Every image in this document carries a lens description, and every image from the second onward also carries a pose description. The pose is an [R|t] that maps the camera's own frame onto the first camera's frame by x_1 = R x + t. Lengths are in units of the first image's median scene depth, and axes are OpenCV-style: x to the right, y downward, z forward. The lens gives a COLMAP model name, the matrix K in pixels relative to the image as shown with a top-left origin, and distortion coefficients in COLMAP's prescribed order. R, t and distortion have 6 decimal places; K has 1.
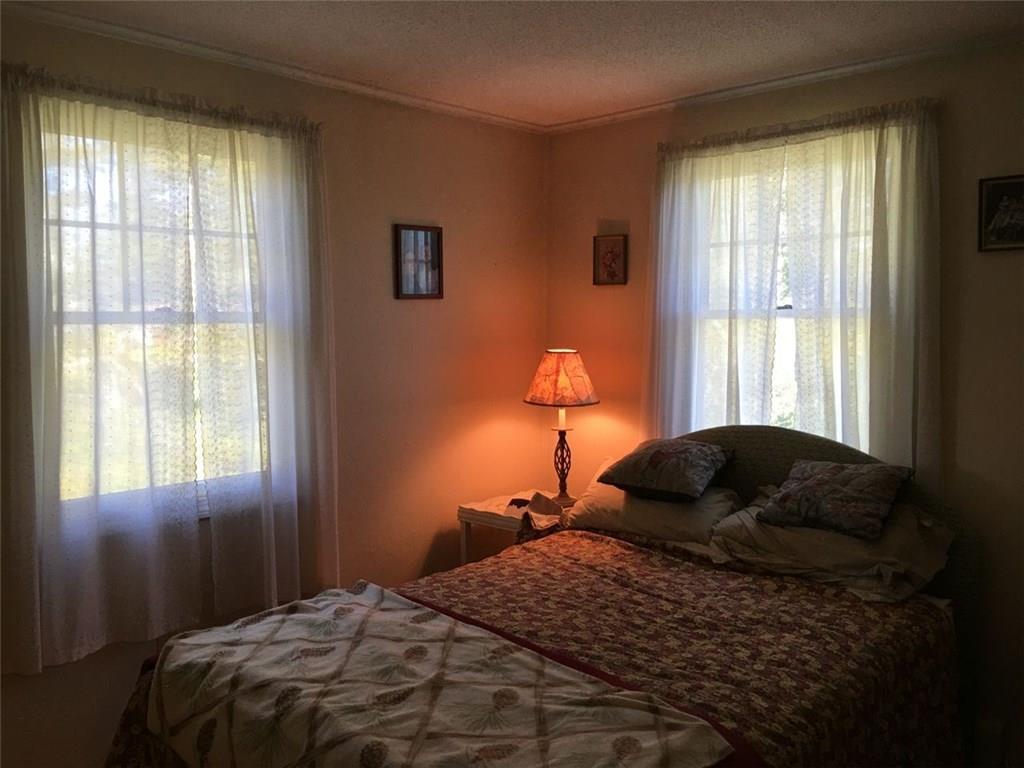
lens RADIAL K [[860.6, 0, 508.6], [0, 860.6, 381.5], [0, 0, 1]] dist [0.016828, -0.030357]
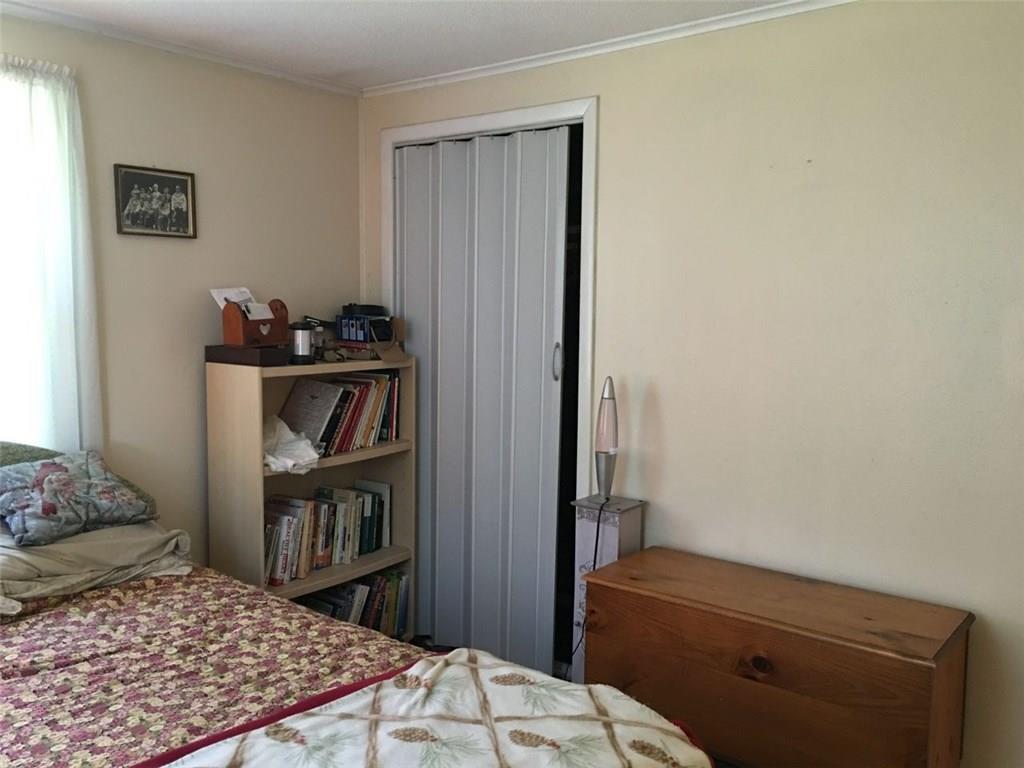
lens RADIAL K [[860.6, 0, 508.7], [0, 860.6, 383.1], [0, 0, 1]] dist [0.016828, -0.030357]
pose [[-0.080577, -0.091218, 0.992566, -0.646067], [0.063419, 0.993317, 0.096435, -0.047630], [-0.994729, 0.070718, -0.074254, 0.724206]]
